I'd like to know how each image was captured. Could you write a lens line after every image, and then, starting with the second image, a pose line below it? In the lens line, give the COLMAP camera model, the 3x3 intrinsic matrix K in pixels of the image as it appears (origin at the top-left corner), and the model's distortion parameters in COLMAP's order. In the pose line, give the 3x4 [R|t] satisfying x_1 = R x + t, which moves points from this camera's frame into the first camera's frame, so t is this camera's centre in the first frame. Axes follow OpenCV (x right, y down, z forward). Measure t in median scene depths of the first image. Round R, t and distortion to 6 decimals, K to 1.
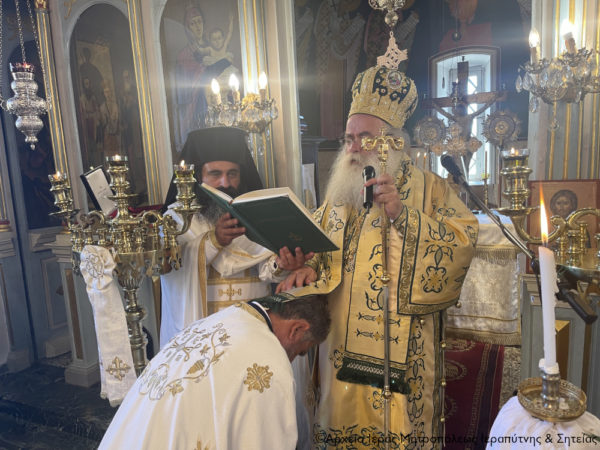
lens RADIAL K [[453.0, 0, 303.4], [0, 453.0, 232.6], [0, 0, 1]] dist [0.167378, -0.232113]
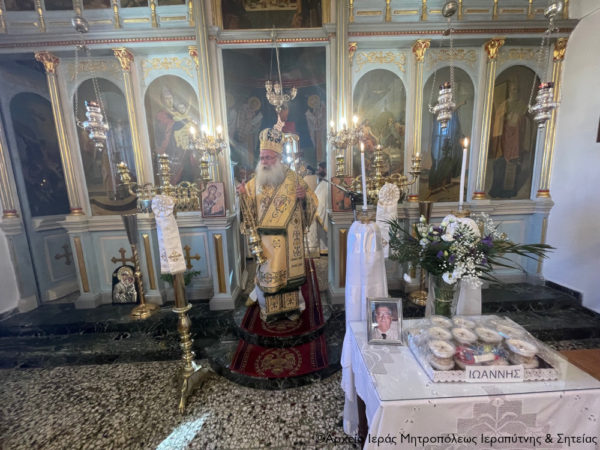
lens RADIAL K [[243.3, 0, 300.0], [0, 243.3, 225.0], [0, 0, 1]] dist [-0.000224, -0.000306]
pose [[0.902877, -0.053541, 0.426553, -0.228222], [0.061139, 0.998121, -0.004127, 0.126248], [-0.425530, 0.029806, 0.904453, -0.144440]]
